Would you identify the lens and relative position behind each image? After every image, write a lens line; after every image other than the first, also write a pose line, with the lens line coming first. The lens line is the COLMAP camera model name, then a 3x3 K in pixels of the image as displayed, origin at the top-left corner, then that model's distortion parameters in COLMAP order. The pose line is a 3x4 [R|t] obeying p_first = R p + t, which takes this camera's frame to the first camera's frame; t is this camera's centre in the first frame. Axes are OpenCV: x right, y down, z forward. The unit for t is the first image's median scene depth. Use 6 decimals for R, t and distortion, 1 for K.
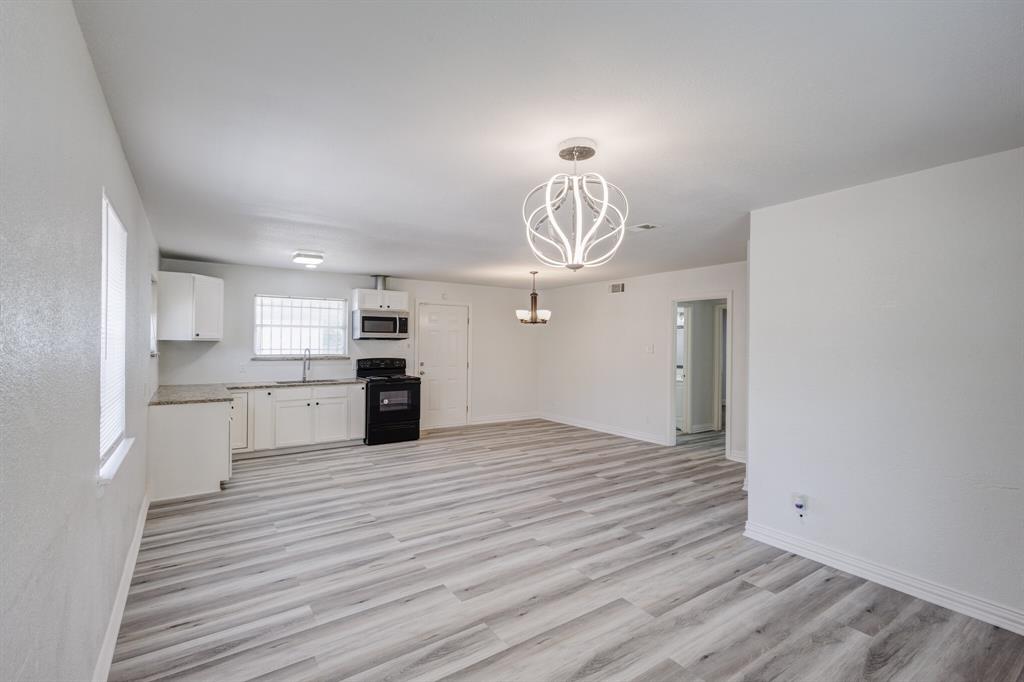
lens RADIAL K [[468.3, 0, 511.3], [0, 468.3, 341.9], [0, 0, 1]] dist [0.010832, -0.002067]
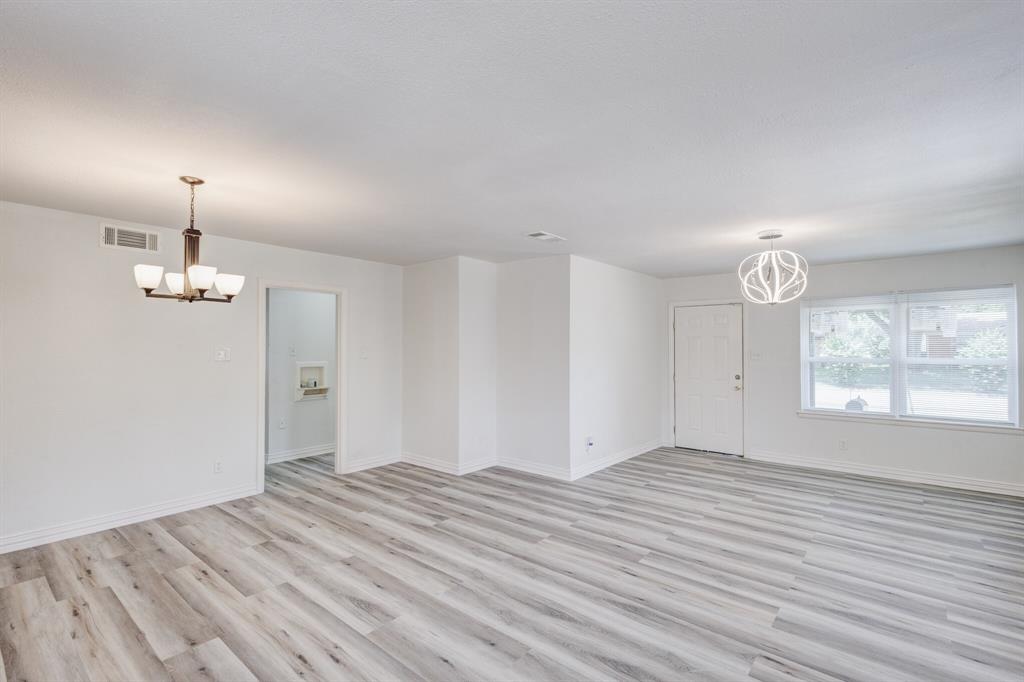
lens RADIAL K [[468.3, 0, 512.7], [0, 468.3, 340.1], [0, 0, 1]] dist [0.010832, -0.002067]
pose [[-0.273419, 0.005827, 0.961877, -0.625086], [-0.006181, 0.999950, -0.007815, -0.002759], [-0.961875, -0.008082, -0.273369, 1.185066]]
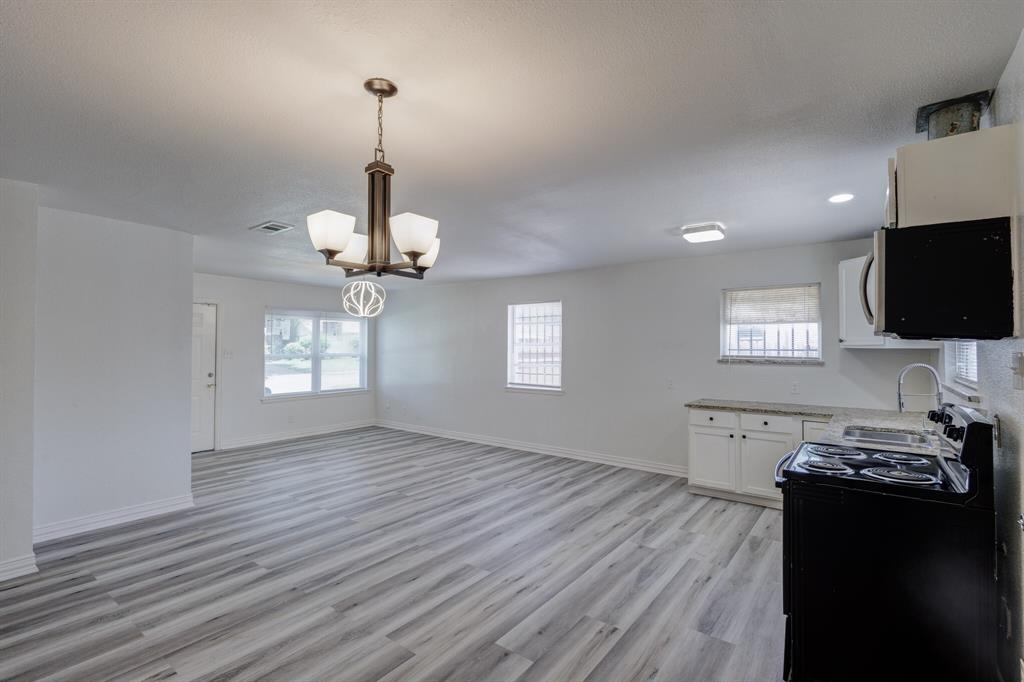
lens RADIAL K [[468.3, 0, 511.6], [0, 468.3, 342.3], [0, 0, 1]] dist [0.010832, -0.002067]
pose [[-0.949866, -0.013647, -0.312359, 0.082823], [-0.009035, 0.999828, -0.016207, 0.005595], [0.312526, -0.012573, -0.949826, 1.818935]]
